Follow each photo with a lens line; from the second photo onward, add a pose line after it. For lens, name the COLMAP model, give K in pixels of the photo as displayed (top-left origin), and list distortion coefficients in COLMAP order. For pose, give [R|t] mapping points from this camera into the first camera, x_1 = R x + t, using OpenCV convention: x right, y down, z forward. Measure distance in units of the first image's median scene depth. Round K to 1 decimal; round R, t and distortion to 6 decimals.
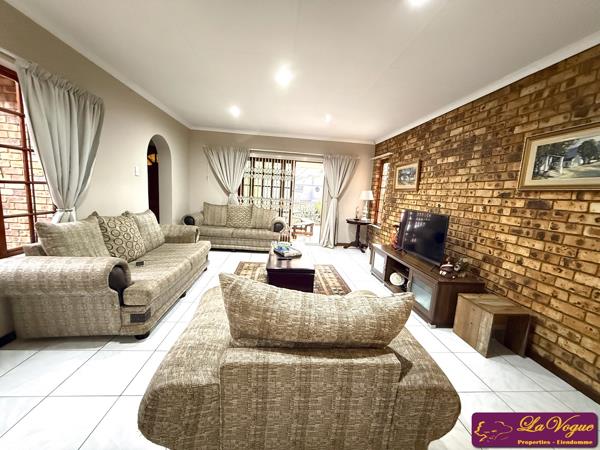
lens RADIAL K [[239.3, 0, 299.5], [0, 239.3, 224.5], [0, 0, 1]] dist [0.001692, 0.000131]
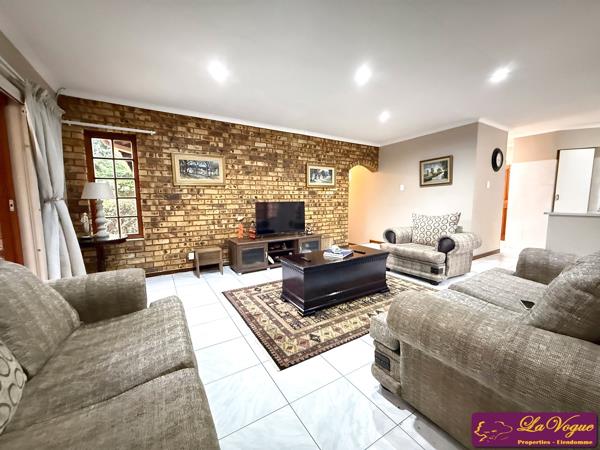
lens RADIAL K [[239.3, 0, 298.1], [0, 239.3, 225.3], [0, 0, 1]] dist [0.001692, 0.000131]
pose [[-0.447150, -0.150447, 0.881716, -1.194973], [0.106732, 0.969736, 0.219593, -0.325245], [-0.888068, 0.192298, -0.417560, 2.298176]]
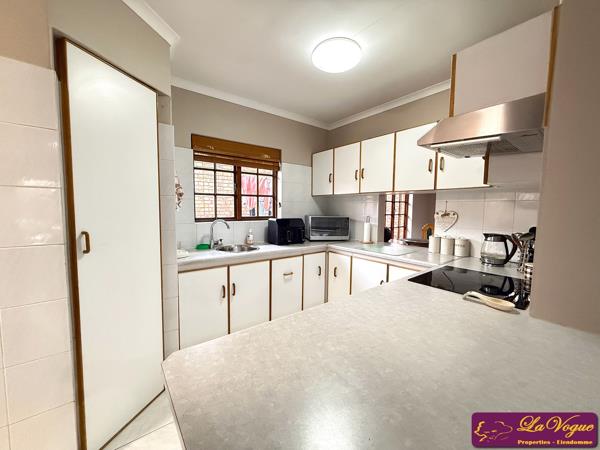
lens RADIAL K [[239.3, 0, 299.7], [0, 239.3, 224.5], [0, 0, 1]] dist [0.001692, 0.000131]
pose [[-0.834356, -0.029398, -0.550441, -0.289073], [-0.137633, 0.978059, 0.156387, 0.009491], [0.533767, 0.206242, -0.820096, -0.382486]]
